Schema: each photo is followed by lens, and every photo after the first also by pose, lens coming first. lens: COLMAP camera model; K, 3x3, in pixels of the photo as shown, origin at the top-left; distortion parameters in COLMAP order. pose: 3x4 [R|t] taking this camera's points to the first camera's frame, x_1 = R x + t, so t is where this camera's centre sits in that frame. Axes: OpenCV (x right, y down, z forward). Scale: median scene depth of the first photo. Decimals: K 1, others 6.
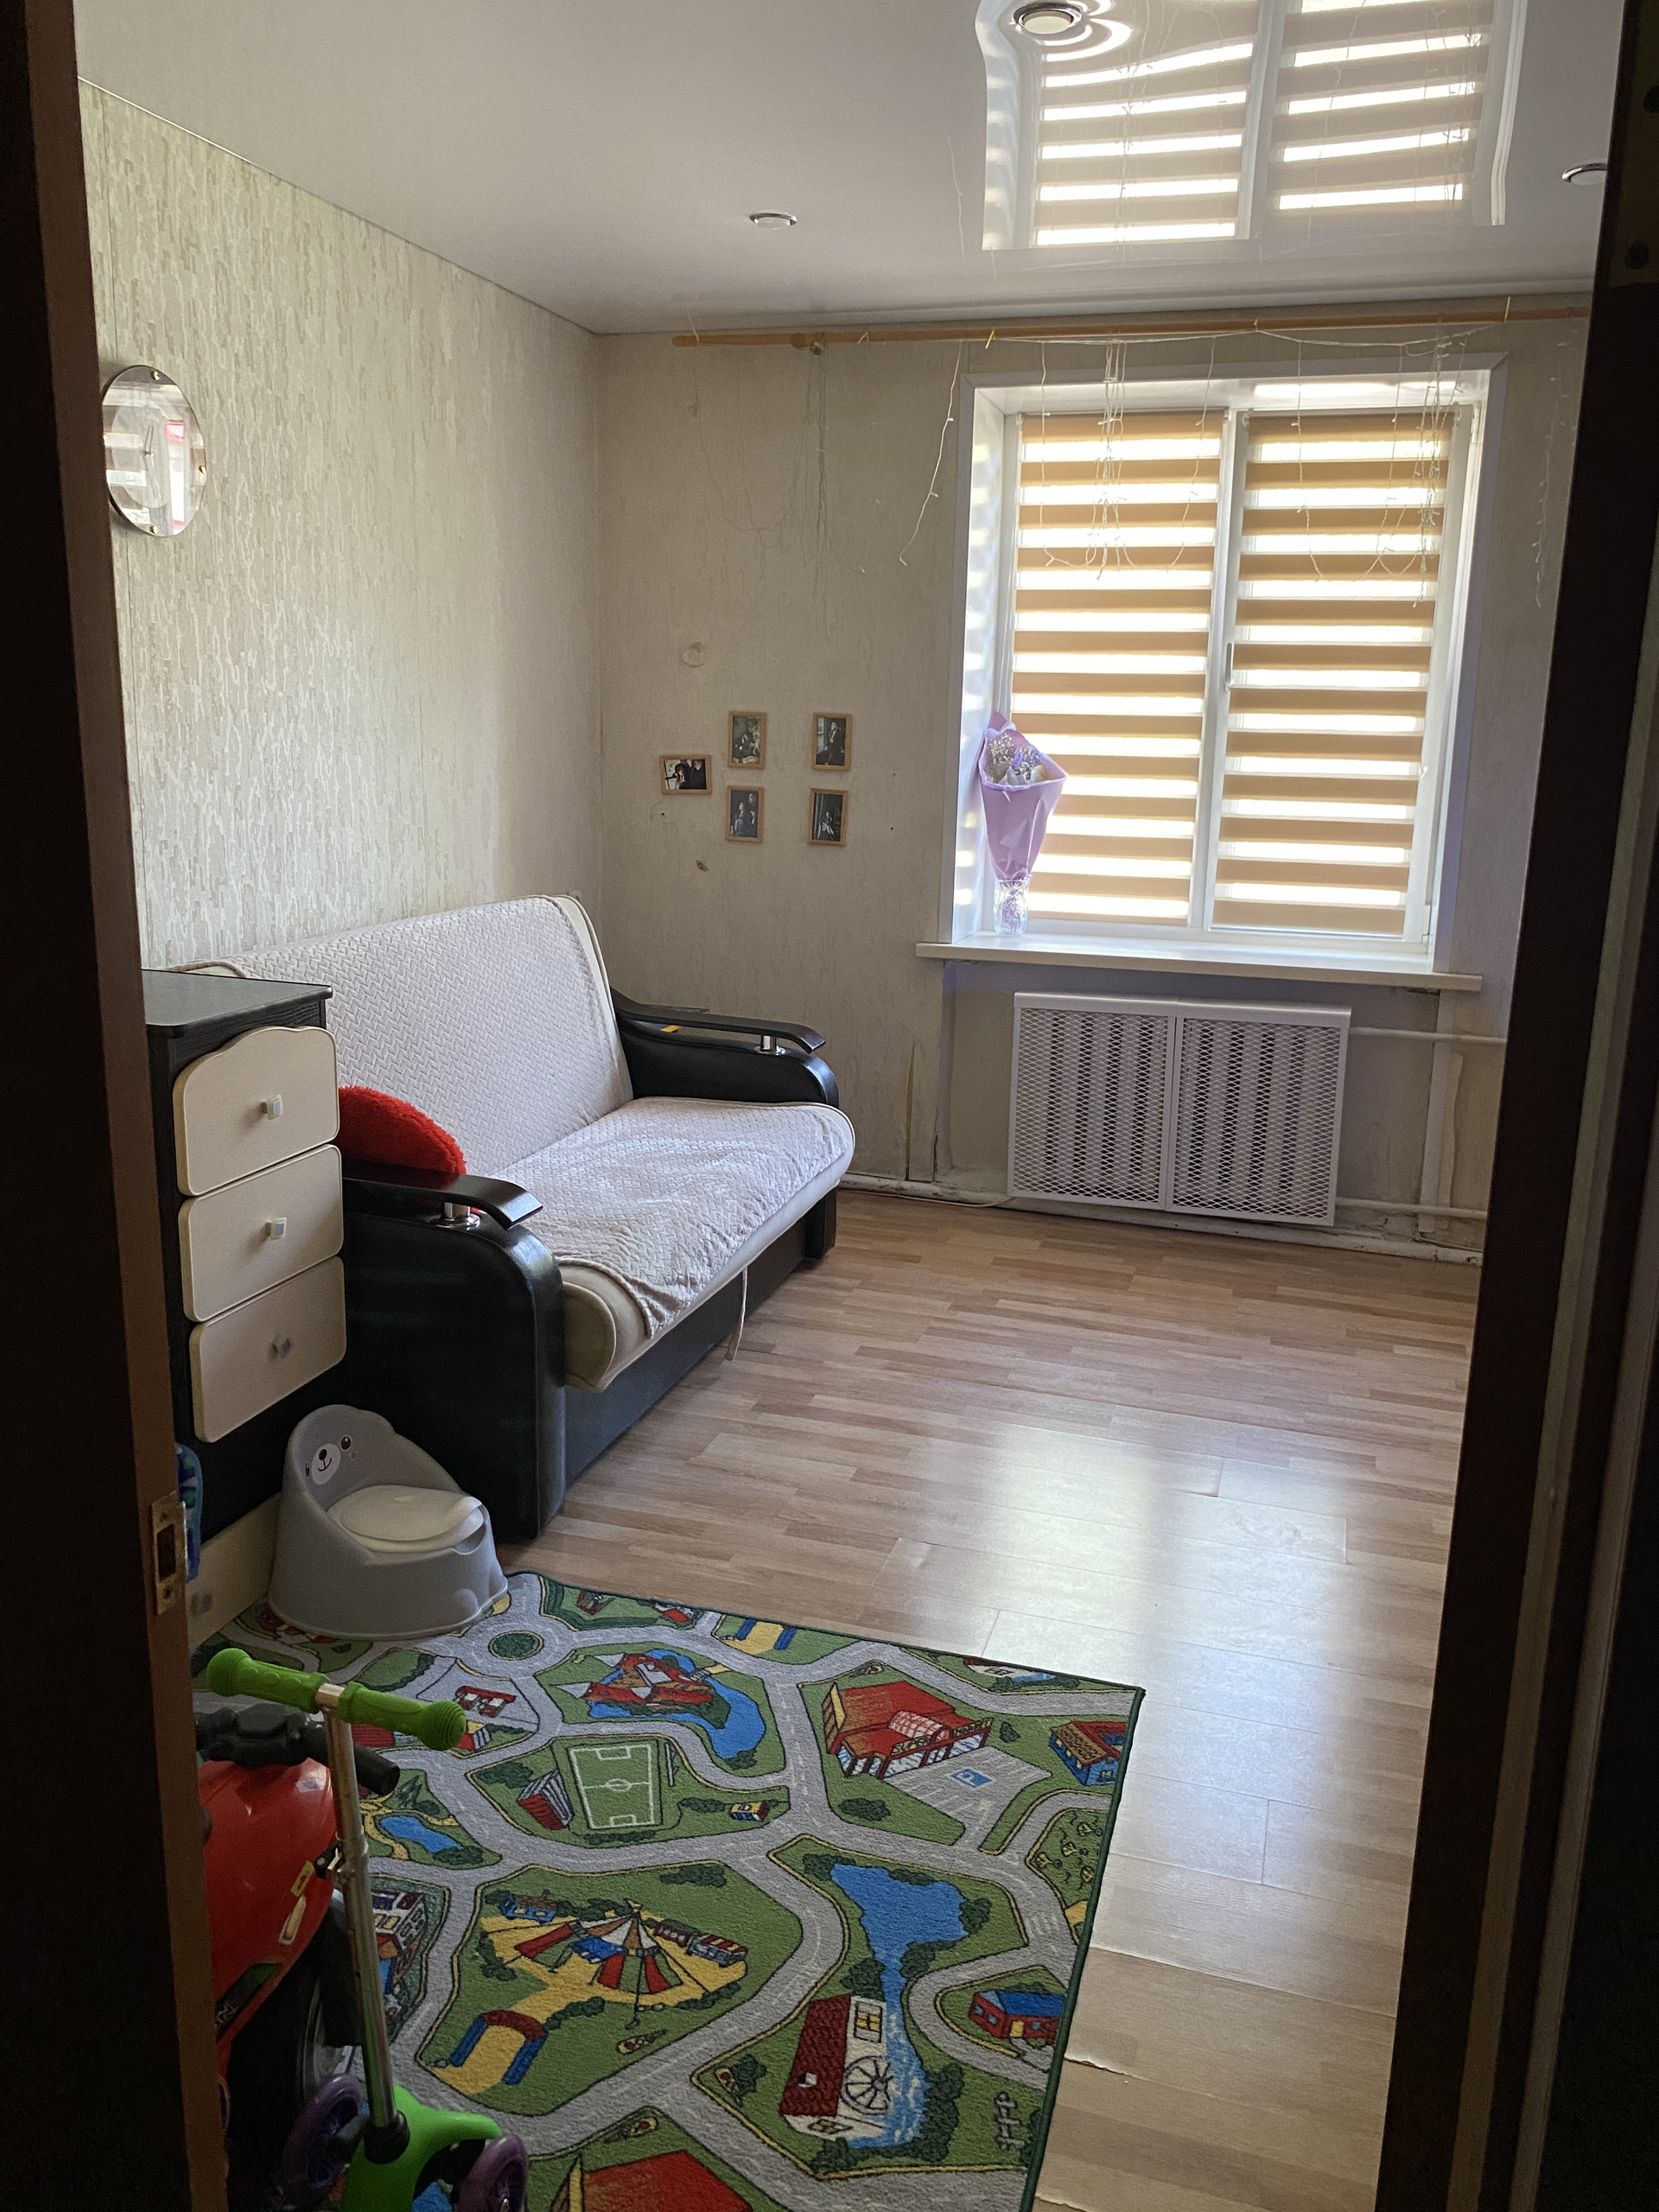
lens RADIAL K [[1662.8, 0, 828.6], [0, 1662.8, 1095.1], [0, 0, 1]] dist [0.001433, -0.010278]
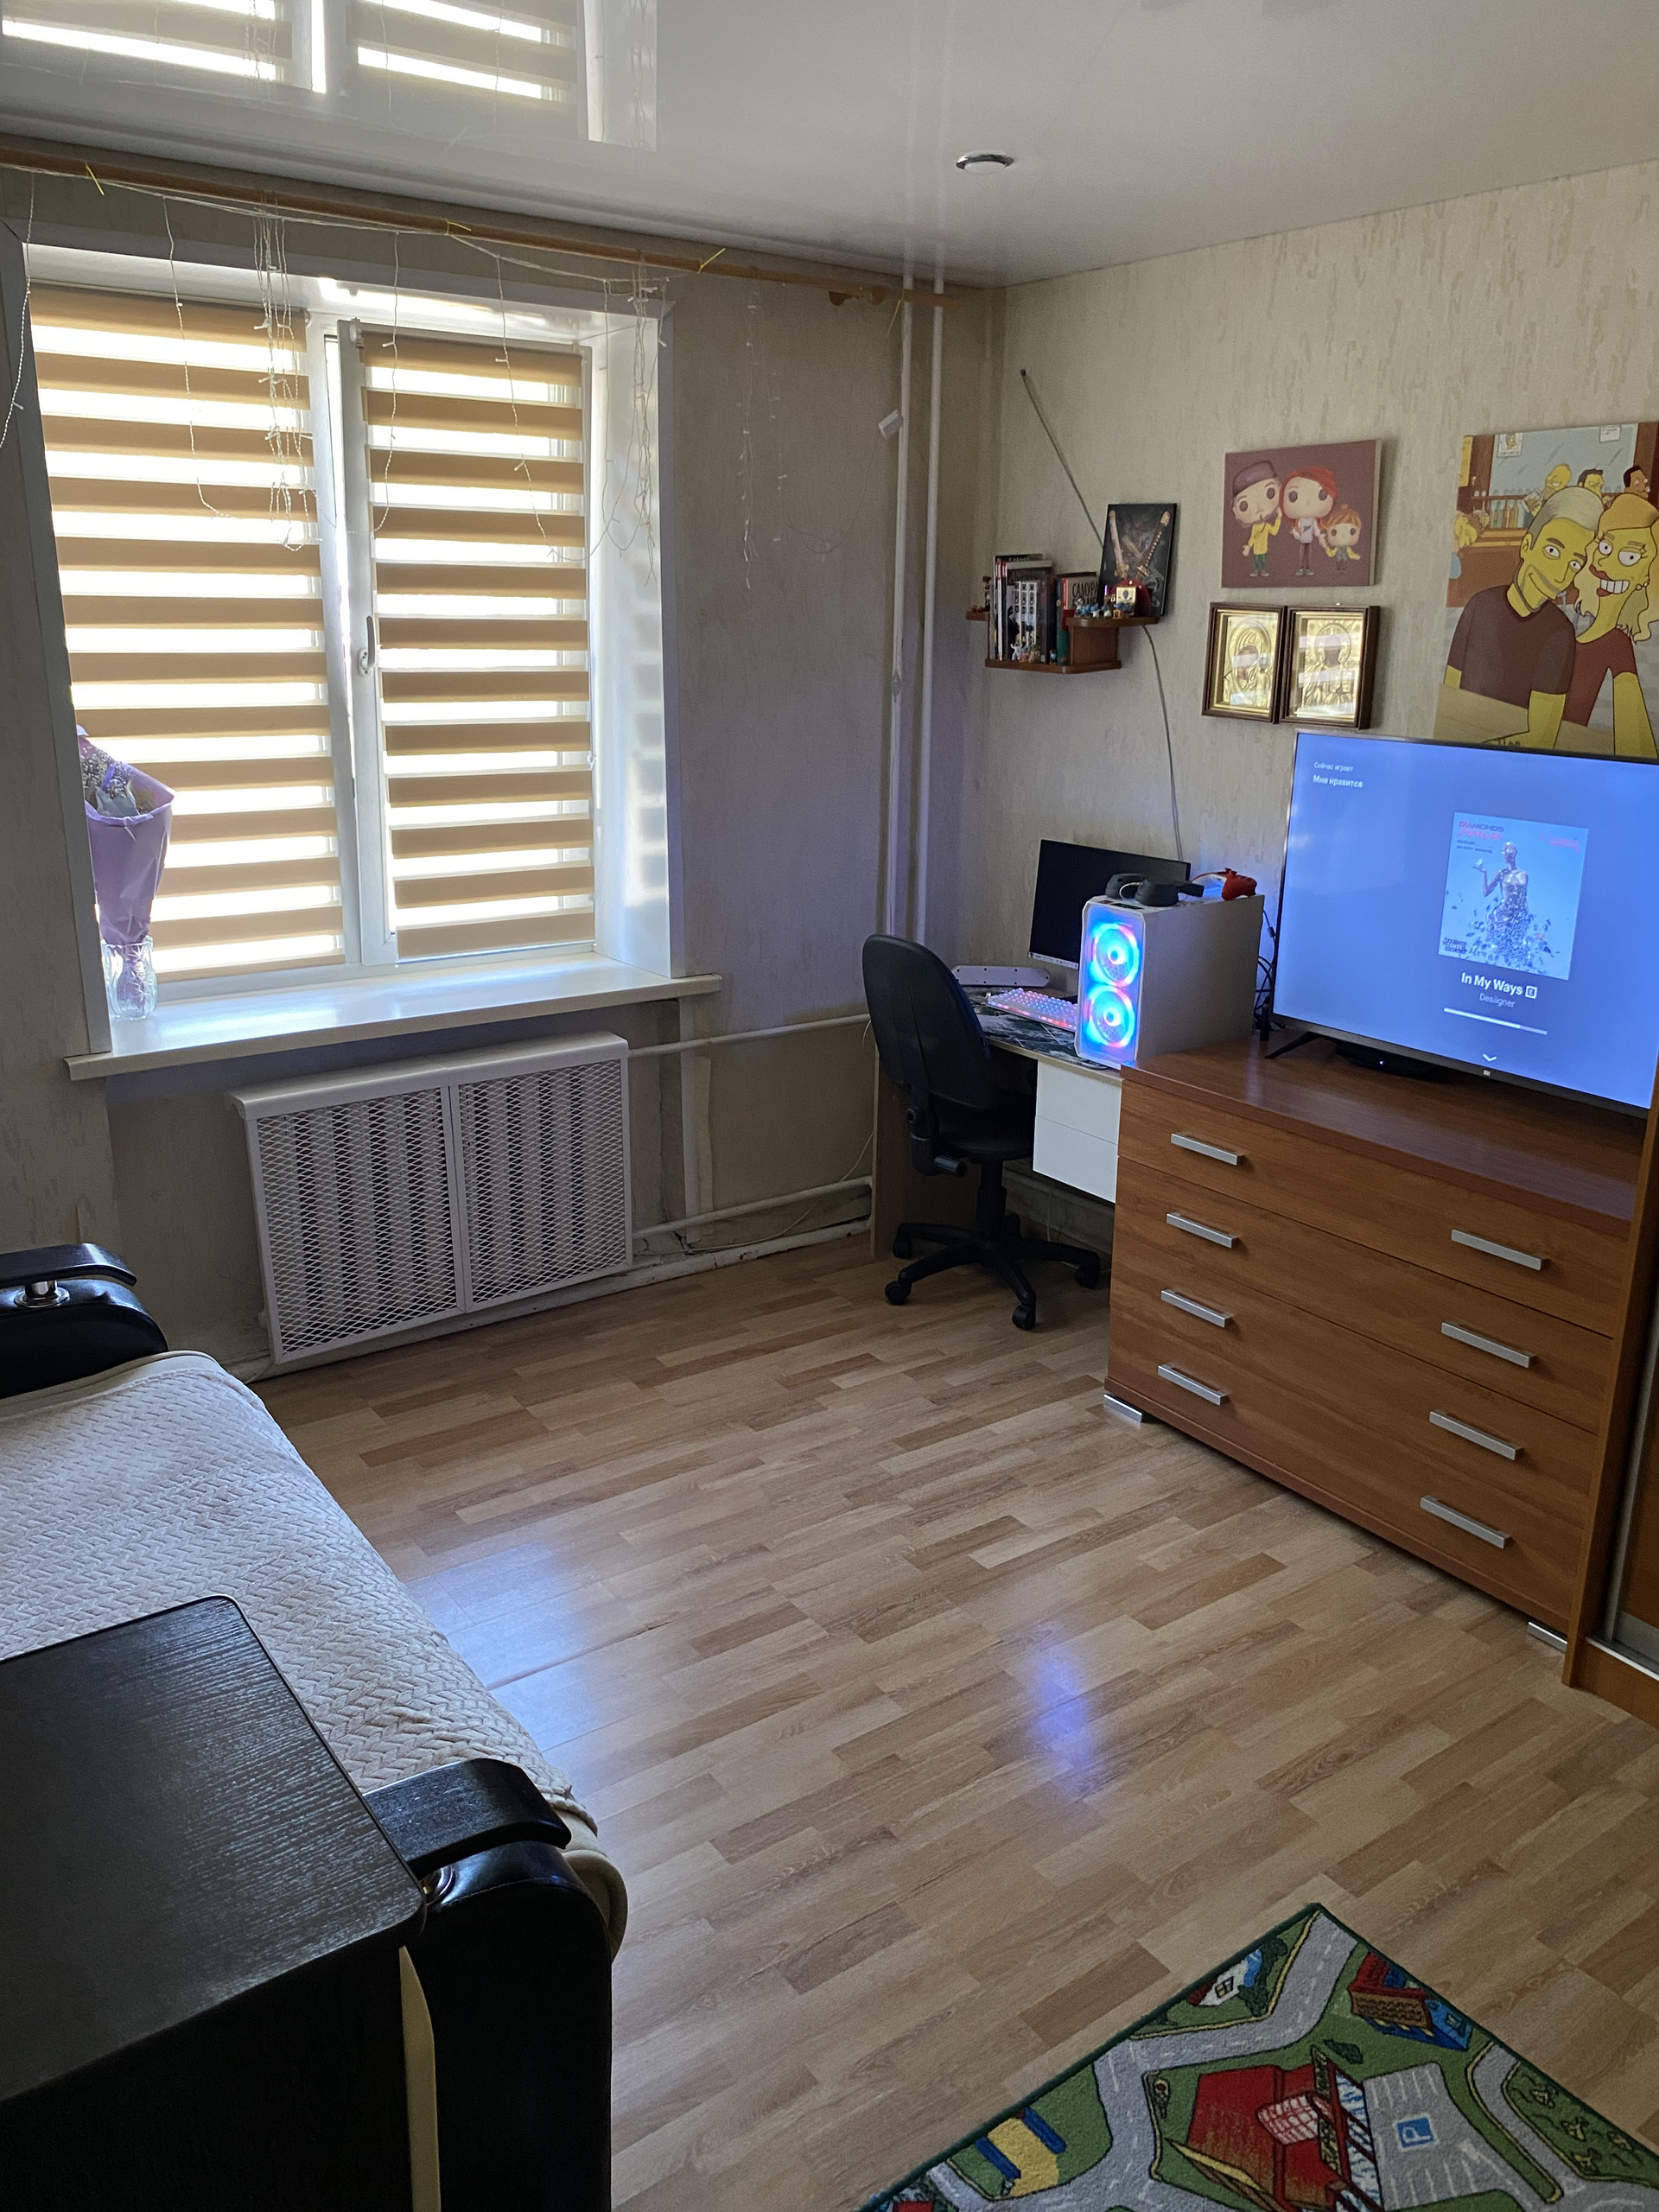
lens RADIAL K [[1662.8, 0, 845.0], [0, 1662.8, 1091.0], [0, 0, 1]] dist [0.001433, -0.010278]
pose [[0.599584, -0.235022, 0.765025, -0.551355], [0.173236, 0.971359, 0.162637, -0.263352], [-0.781338, 0.035015, 0.623125, 0.616483]]
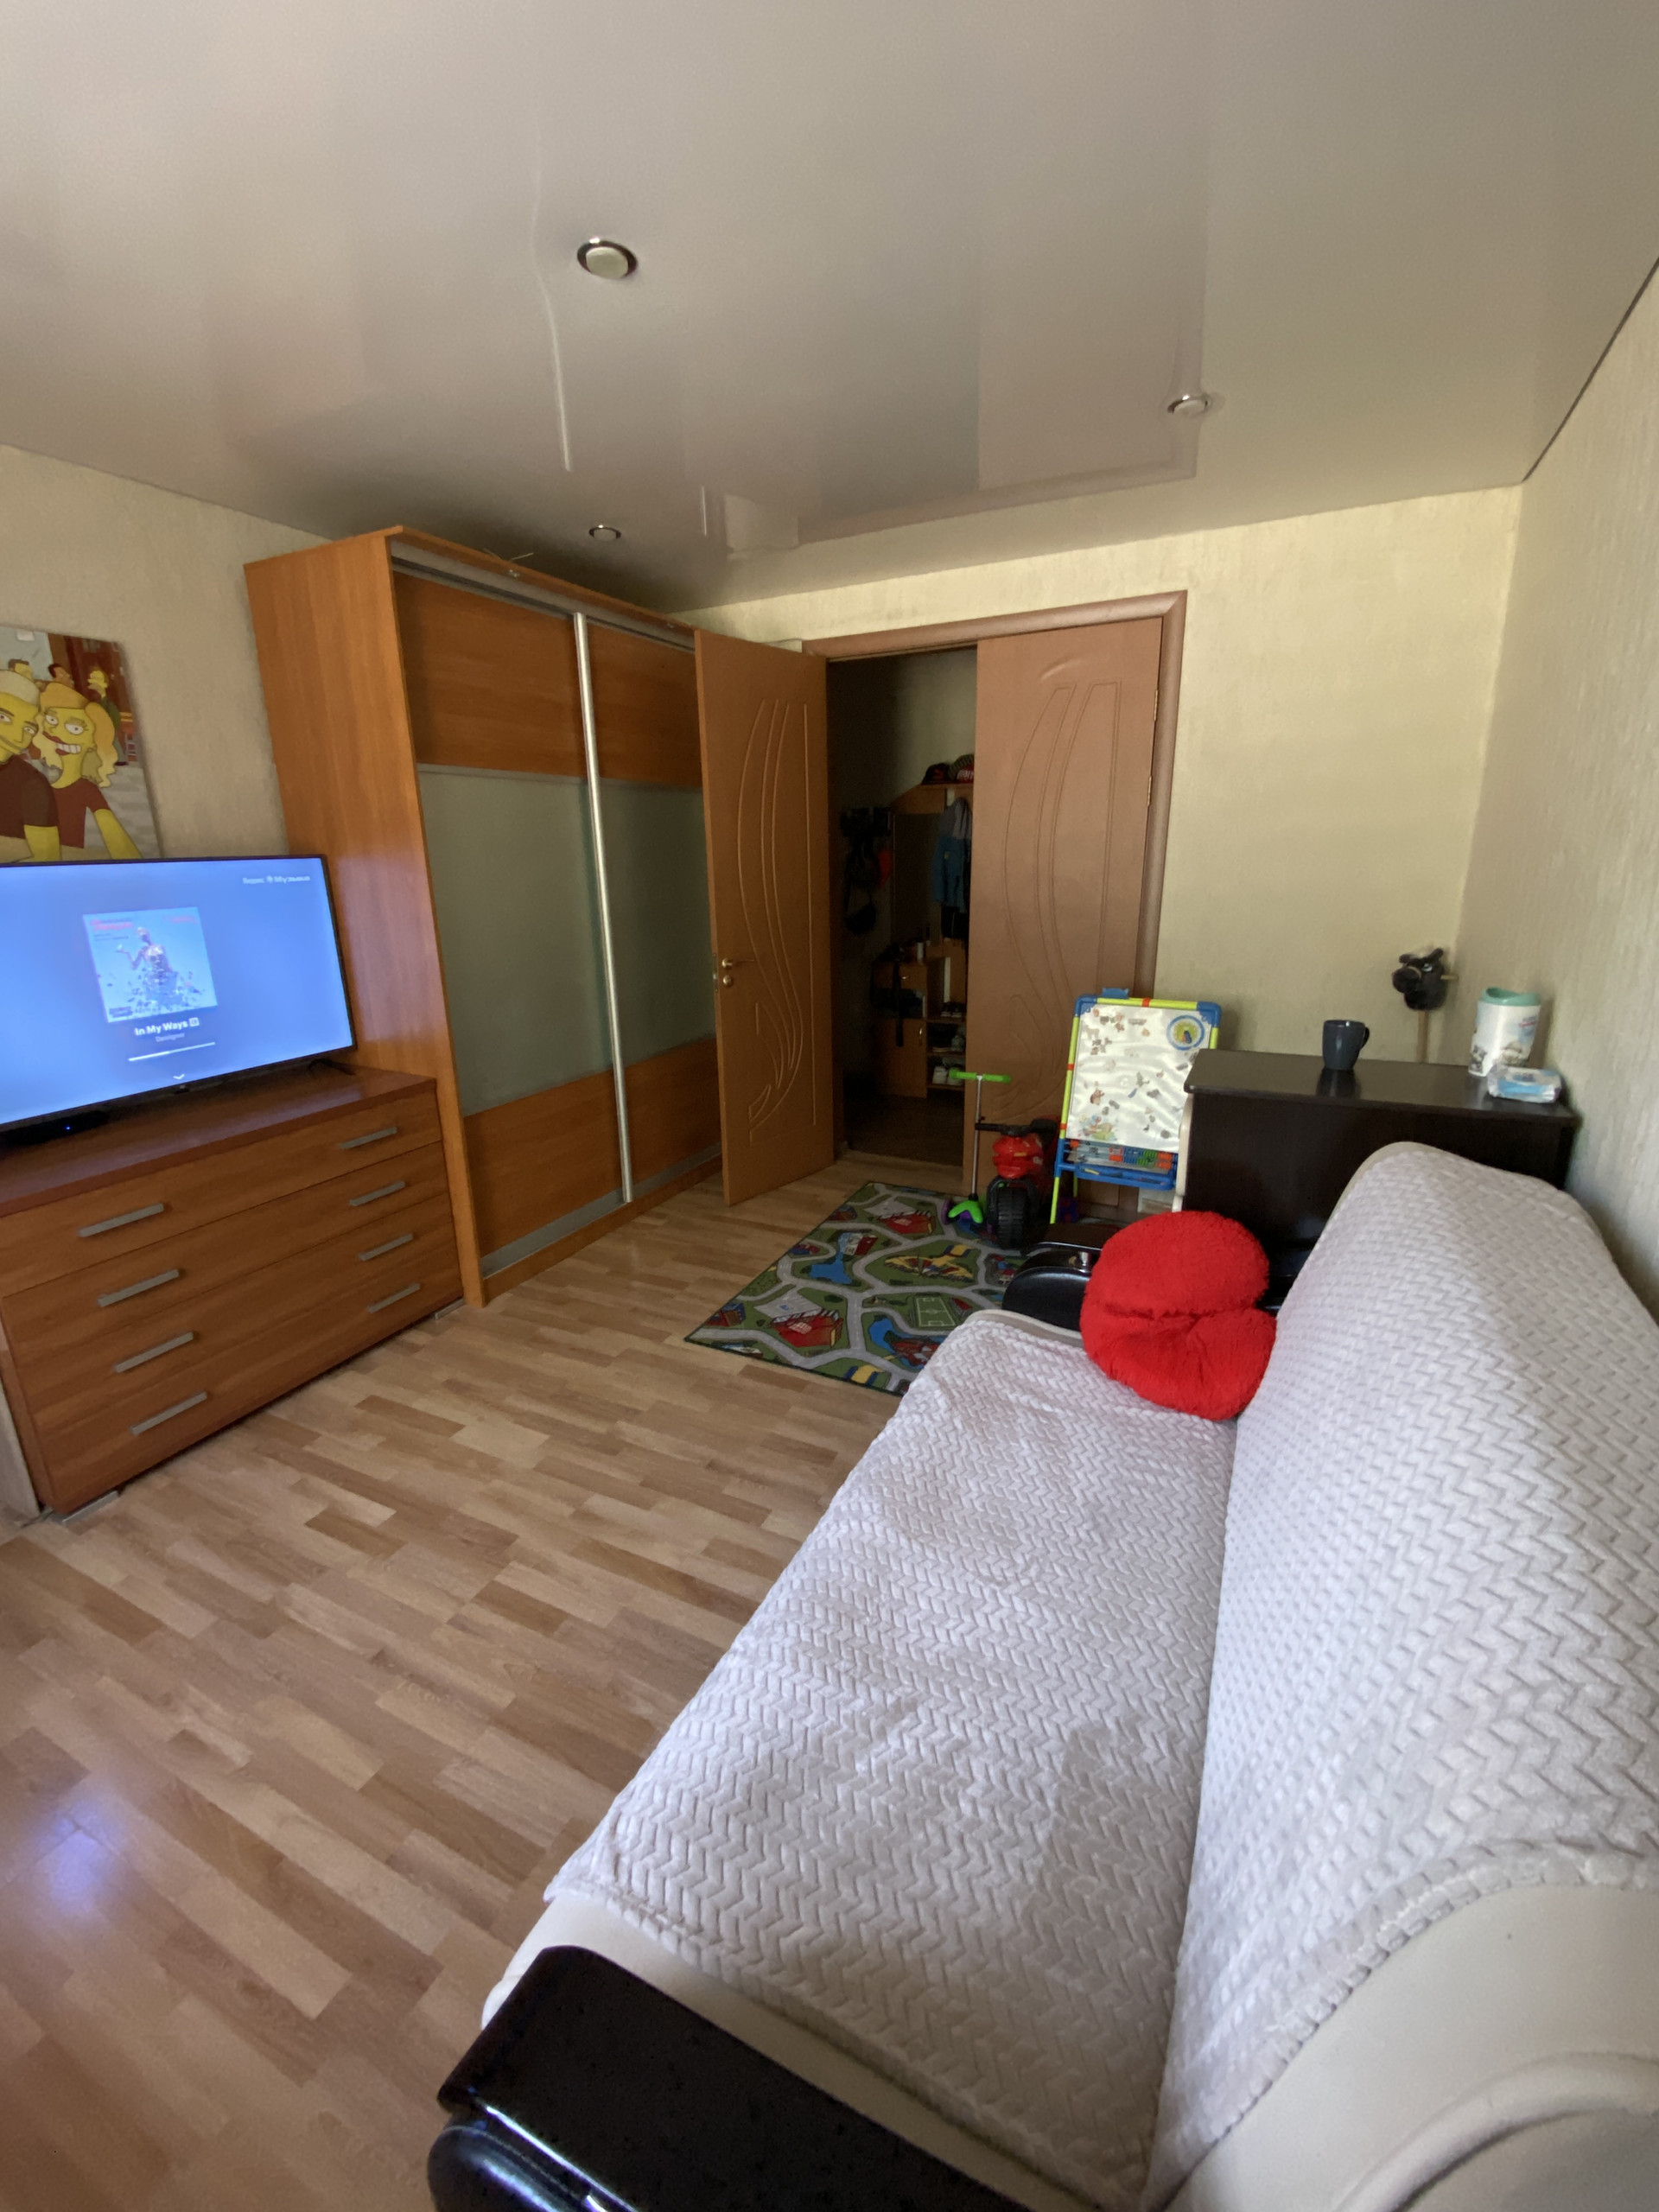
lens RADIAL K [[896.8, 0, 834.3], [0, 896.8, 1107.2], [0, 0, 1]] dist [-0.014032, -0.007247]
pose [[-0.988768, -0.053823, 0.139433, -0.134810], [0.021312, 0.872604, 0.487963, -0.431594], [-0.147933, 0.485453, -0.861656, 1.780953]]
